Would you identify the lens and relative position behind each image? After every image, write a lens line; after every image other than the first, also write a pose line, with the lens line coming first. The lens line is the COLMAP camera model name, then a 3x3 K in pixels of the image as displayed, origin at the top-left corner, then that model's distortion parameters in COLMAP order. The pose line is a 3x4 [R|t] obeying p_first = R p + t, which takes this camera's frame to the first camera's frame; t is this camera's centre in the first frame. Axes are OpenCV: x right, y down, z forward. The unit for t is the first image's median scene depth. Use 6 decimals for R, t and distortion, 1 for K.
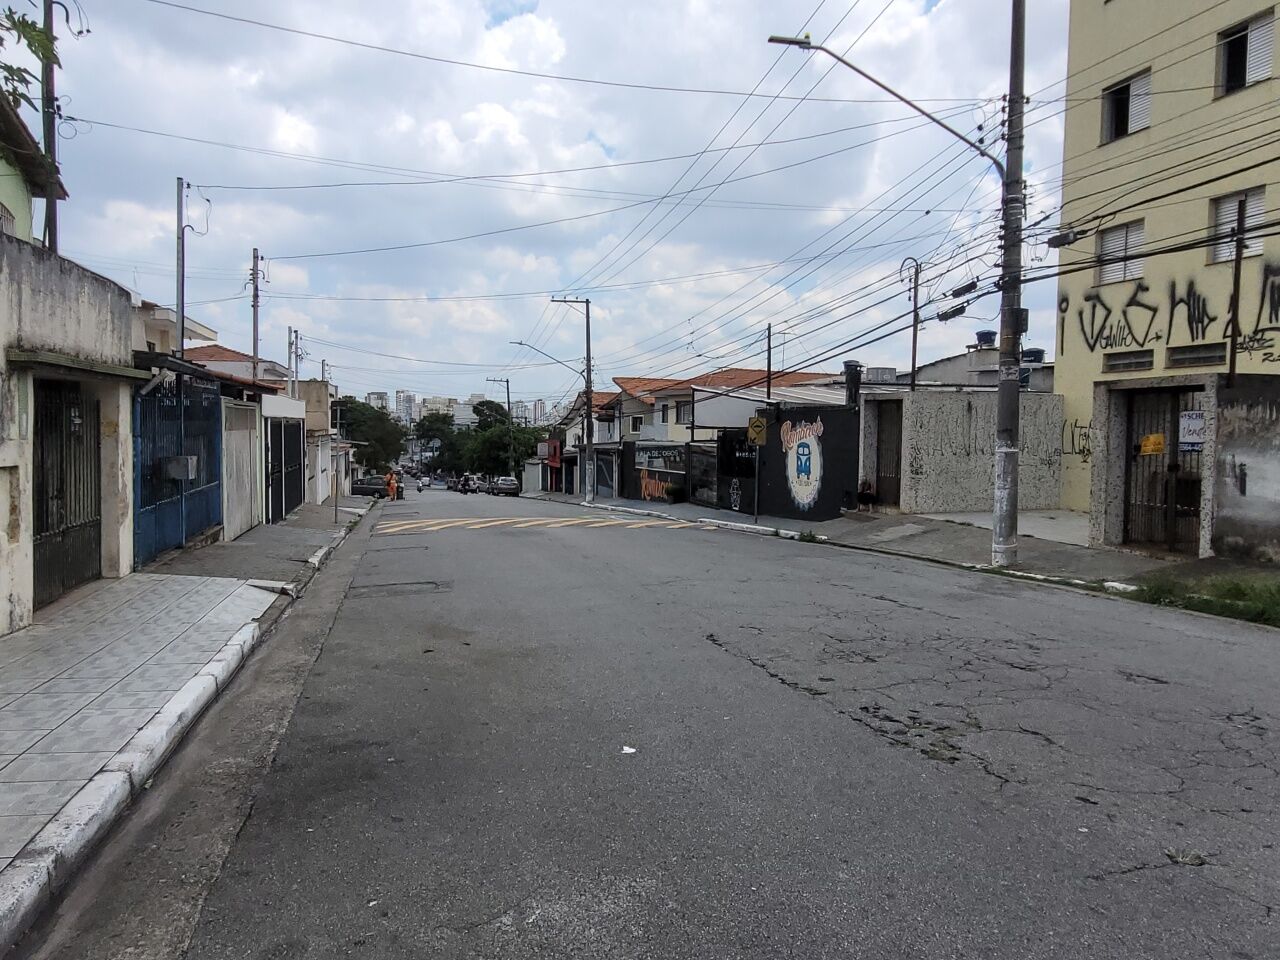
lens RADIAL K [[973.9, 0, 640.2], [0, 973.9, 466.7], [0, 0, 1]] dist [0.004836, 0.009244]
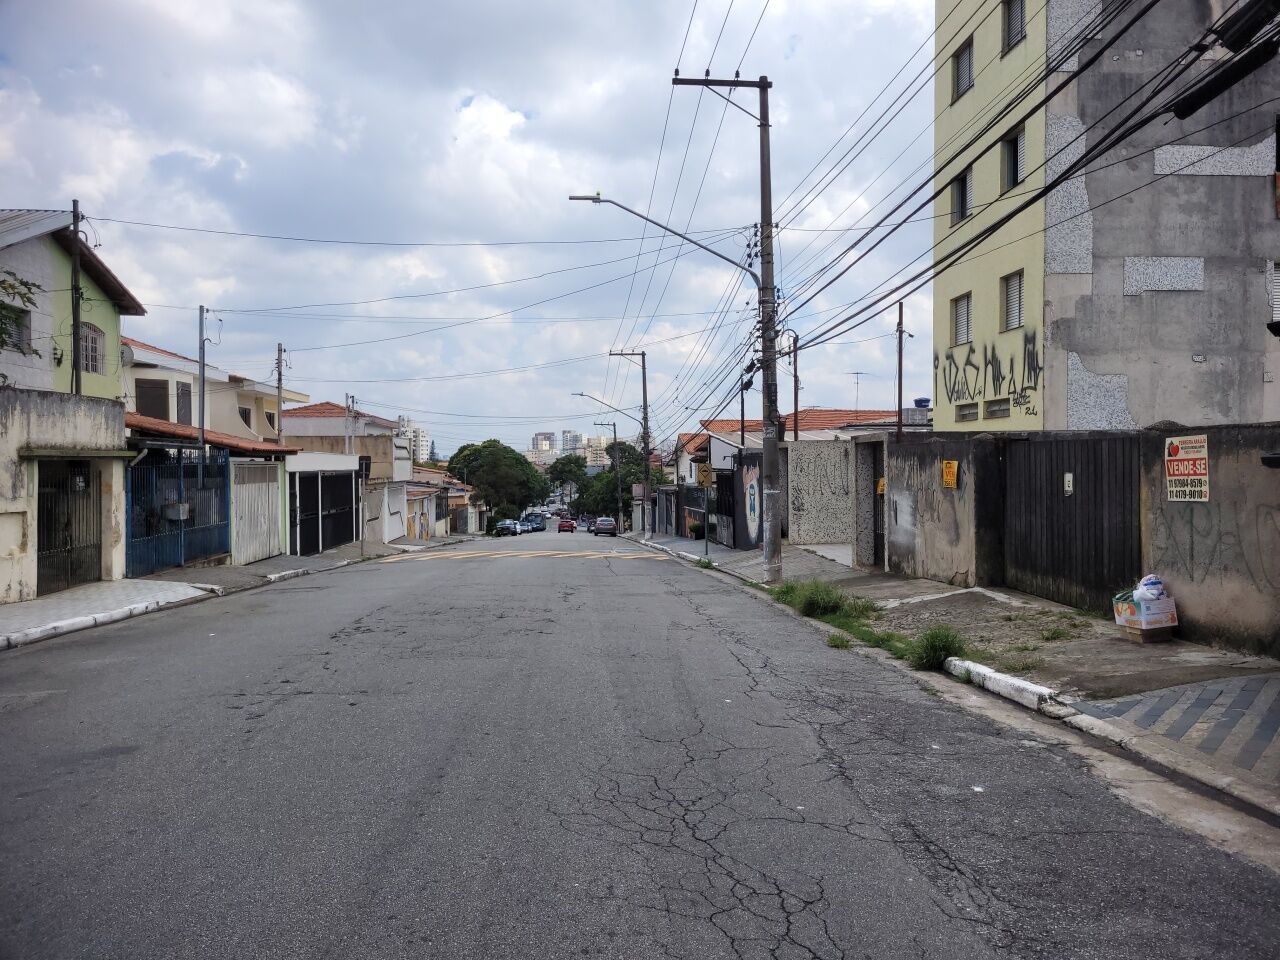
lens RADIAL K [[1071.2, 0, 657.9], [0, 1071.2, 461.8], [0, 0, 1]] dist [0.054842, -0.049346]
pose [[0.982628, -0.018146, -0.184698, 0.403117], [0.010345, 0.999017, -0.043116, 0.002607], [0.185299, 0.040457, 0.981849, -0.350588]]
